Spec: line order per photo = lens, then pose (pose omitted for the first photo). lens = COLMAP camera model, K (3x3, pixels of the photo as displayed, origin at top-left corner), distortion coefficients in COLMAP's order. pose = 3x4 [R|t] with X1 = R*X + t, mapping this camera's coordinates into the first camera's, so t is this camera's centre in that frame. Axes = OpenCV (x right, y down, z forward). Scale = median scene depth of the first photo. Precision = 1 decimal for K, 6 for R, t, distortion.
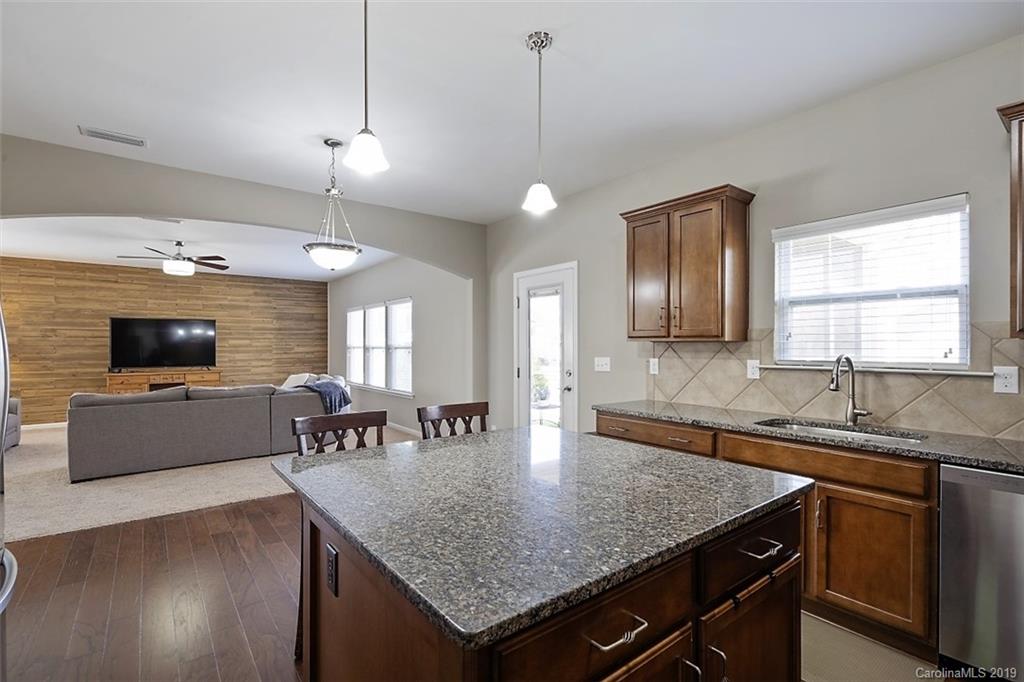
lens RADIAL K [[465.3, 0, 509.5], [0, 465.3, 345.1], [0, 0, 1]] dist [0.001673, 0.000231]
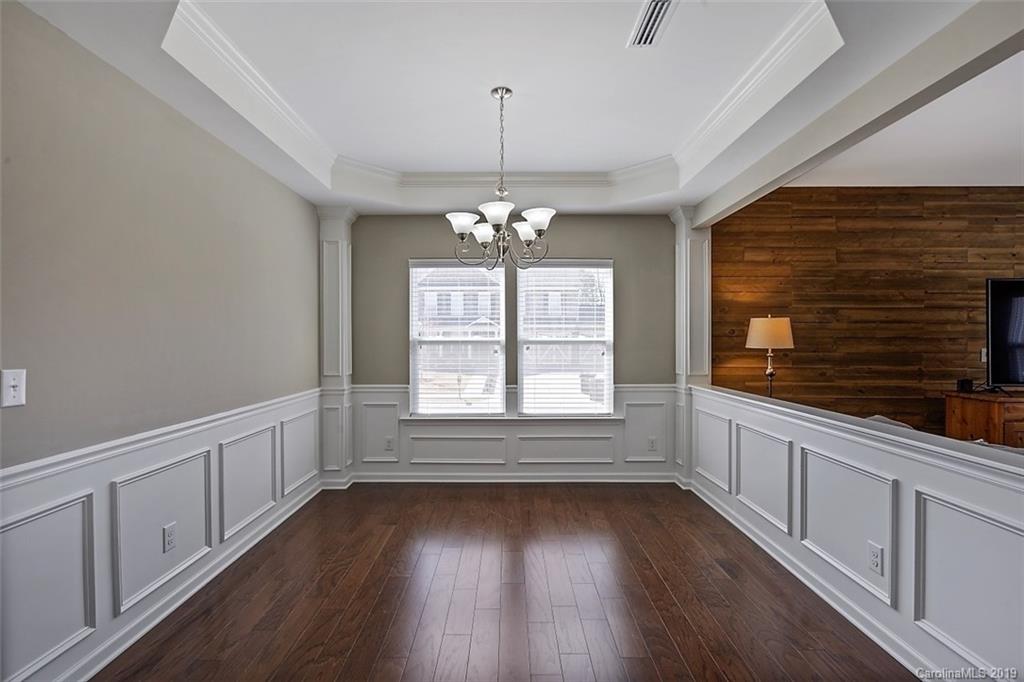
lens RADIAL K [[465.3, 0, 511.9], [0, 465.3, 340.1], [0, 0, 1]] dist [0.001673, 0.000231]
pose [[0.795116, 0.009493, -0.606383, -0.930467], [-0.001921, 0.999912, 0.013135, -0.002723], [0.606454, -0.009279, 0.795064, 0.310004]]
